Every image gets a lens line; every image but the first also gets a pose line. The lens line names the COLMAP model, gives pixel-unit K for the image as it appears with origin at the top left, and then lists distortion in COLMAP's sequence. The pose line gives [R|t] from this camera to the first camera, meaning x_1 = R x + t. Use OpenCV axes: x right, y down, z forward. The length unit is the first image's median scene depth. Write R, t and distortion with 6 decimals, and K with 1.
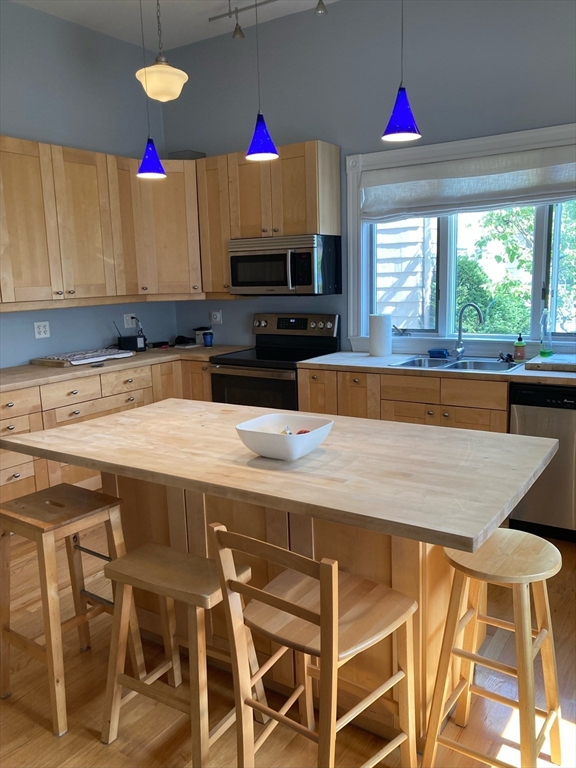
lens RADIAL K [[627.4, 0, 289.0], [0, 627.4, 368.6], [0, 0, 1]] dist [0.063887, -0.000010]
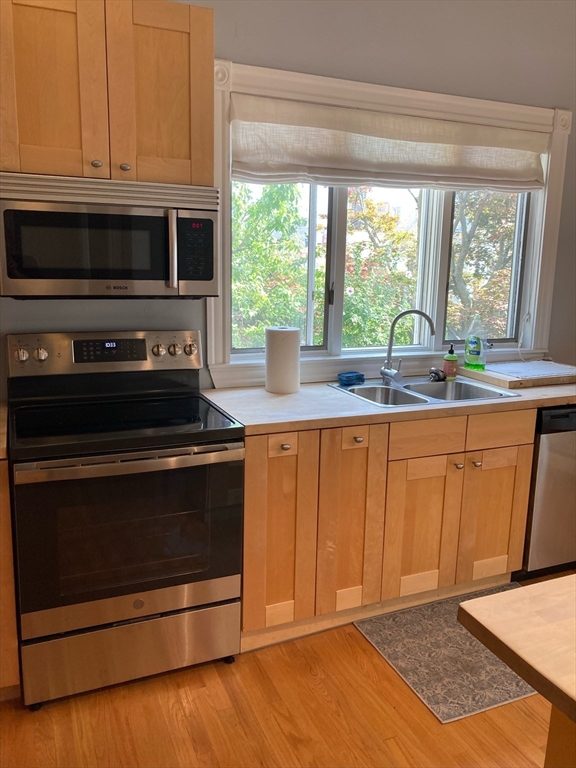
lens RADIAL K [[627.4, 0, 289.0], [0, 627.4, 368.6], [0, 0, 1]] dist [0.063887, -0.000010]
pose [[0.560164, -0.101361, 0.822157, -0.387777], [0.088891, 0.994110, 0.061996, -0.085190], [-0.823599, 0.038355, 0.565874, 0.642791]]
